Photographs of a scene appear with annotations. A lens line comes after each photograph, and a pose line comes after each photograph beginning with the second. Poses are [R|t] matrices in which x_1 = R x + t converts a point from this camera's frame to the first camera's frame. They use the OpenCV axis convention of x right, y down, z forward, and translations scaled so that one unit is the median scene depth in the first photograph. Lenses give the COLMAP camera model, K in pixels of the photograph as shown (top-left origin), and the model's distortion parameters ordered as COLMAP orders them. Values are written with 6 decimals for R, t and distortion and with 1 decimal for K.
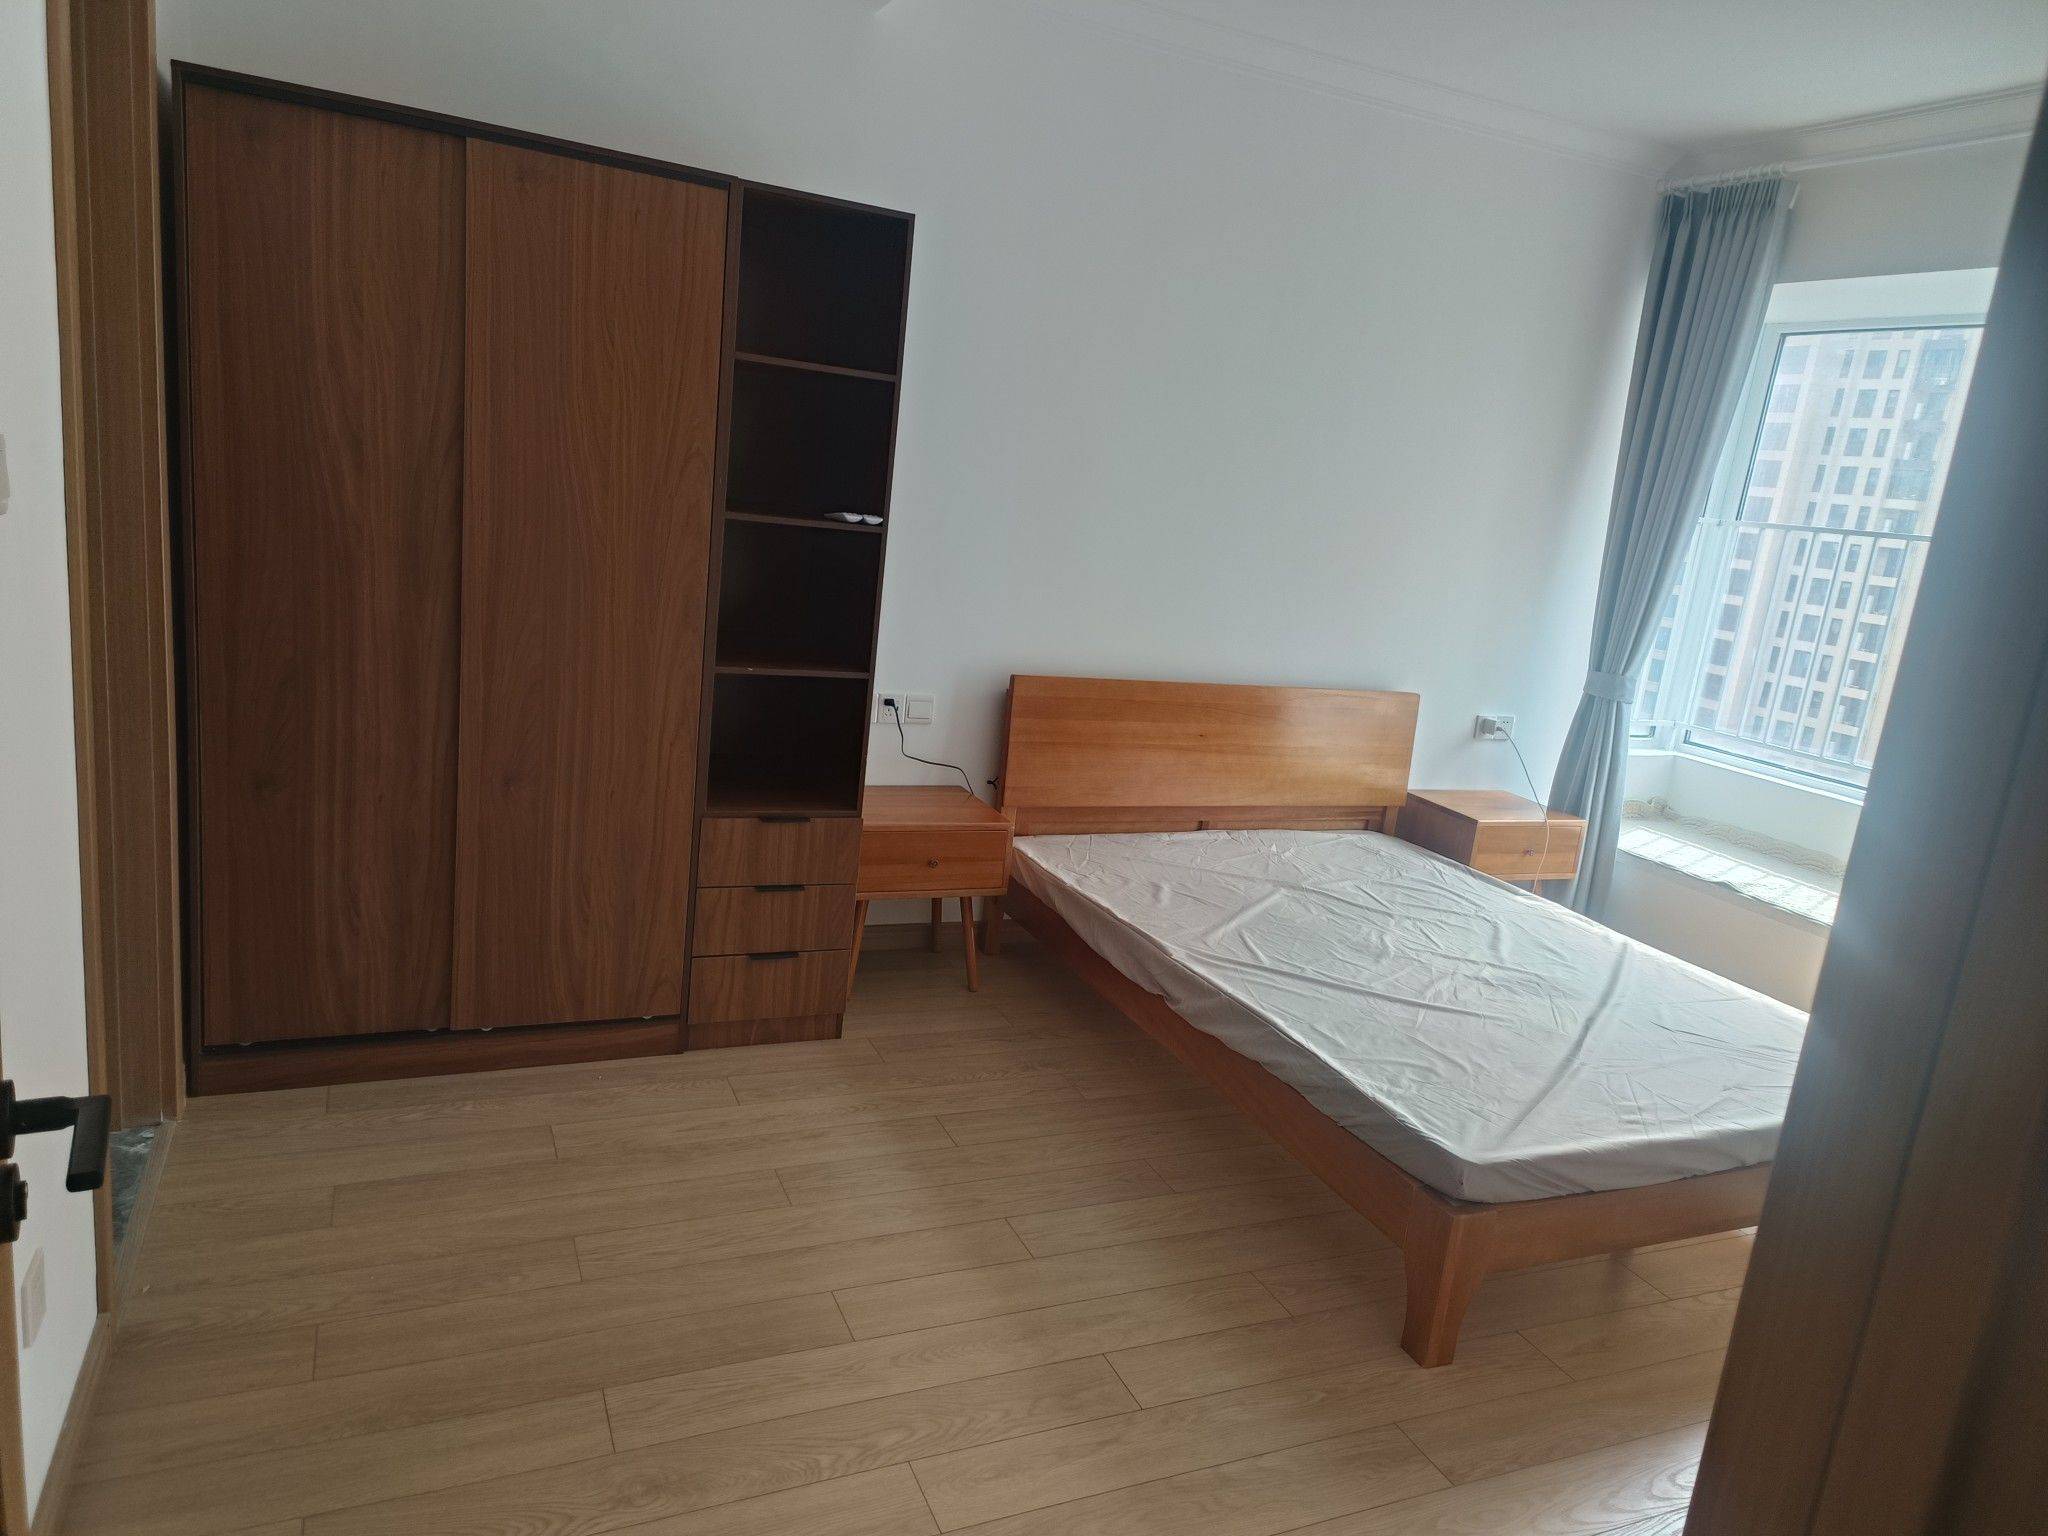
lens RADIAL K [[1455.8, 0, 1039.3], [0, 1455.8, 769.3], [0, 0, 1]] dist [0.099981, -0.059063]
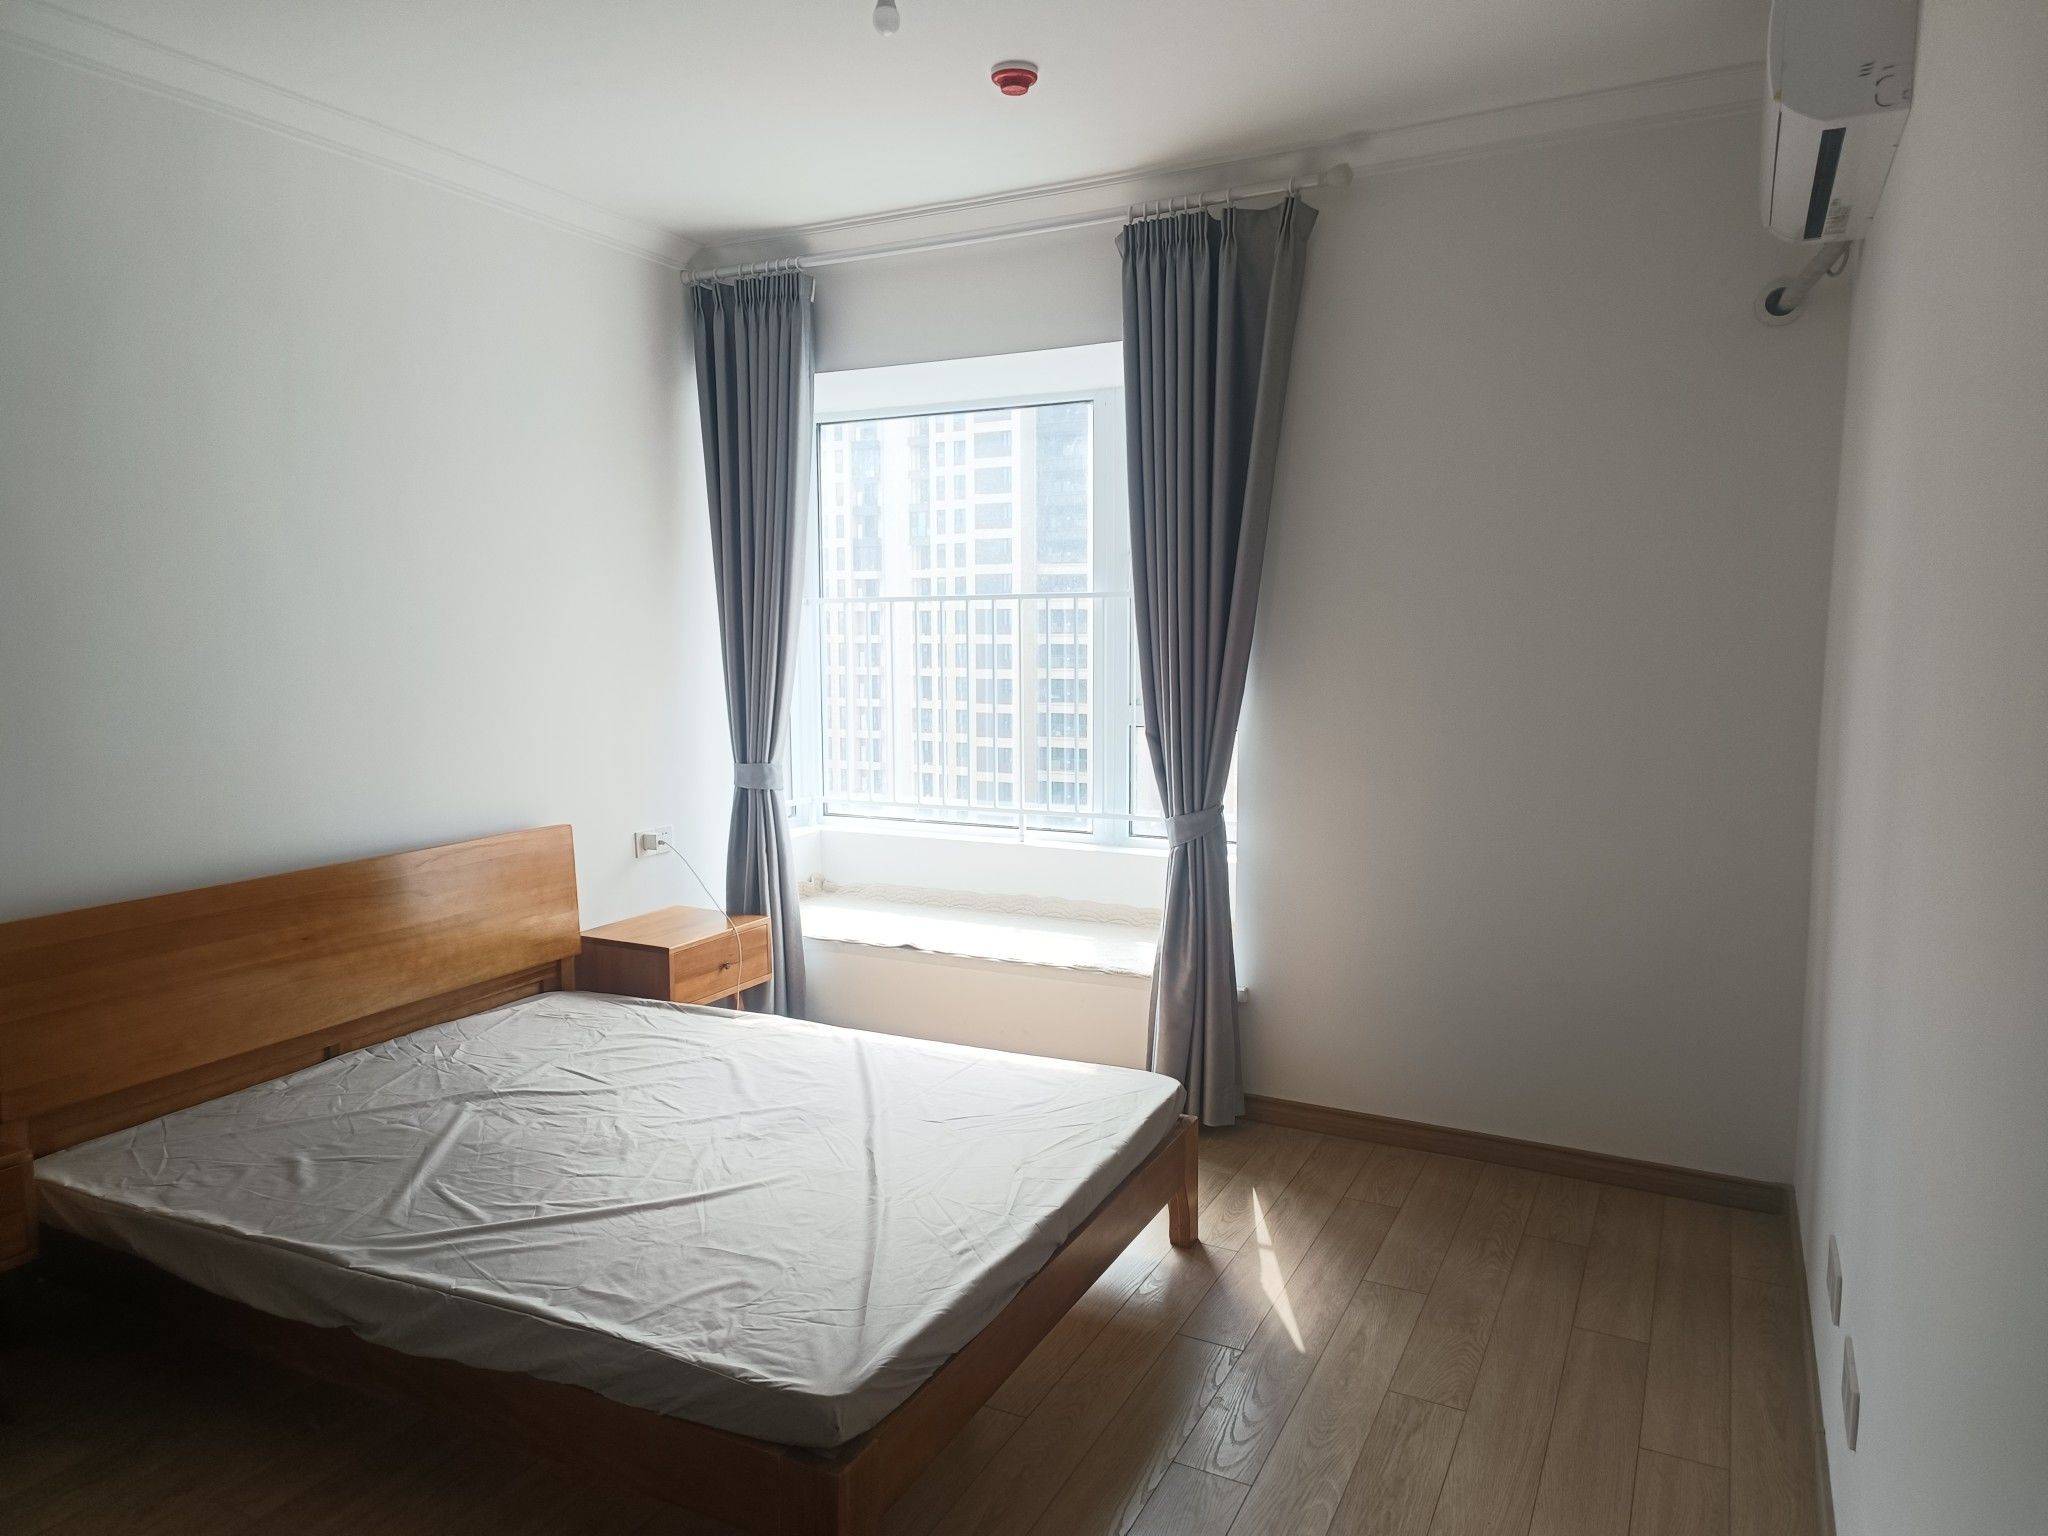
lens RADIAL K [[1455.8, 0, 1118.3], [0, 1455.8, 766.3], [0, 0, 1]] dist [0.099981, -0.059063]
pose [[0.780985, -0.179634, 0.598159, -0.007624], [0.219071, 0.975684, 0.006980, -0.024323], [-0.584868, 0.125588, 0.801347, 0.118852]]
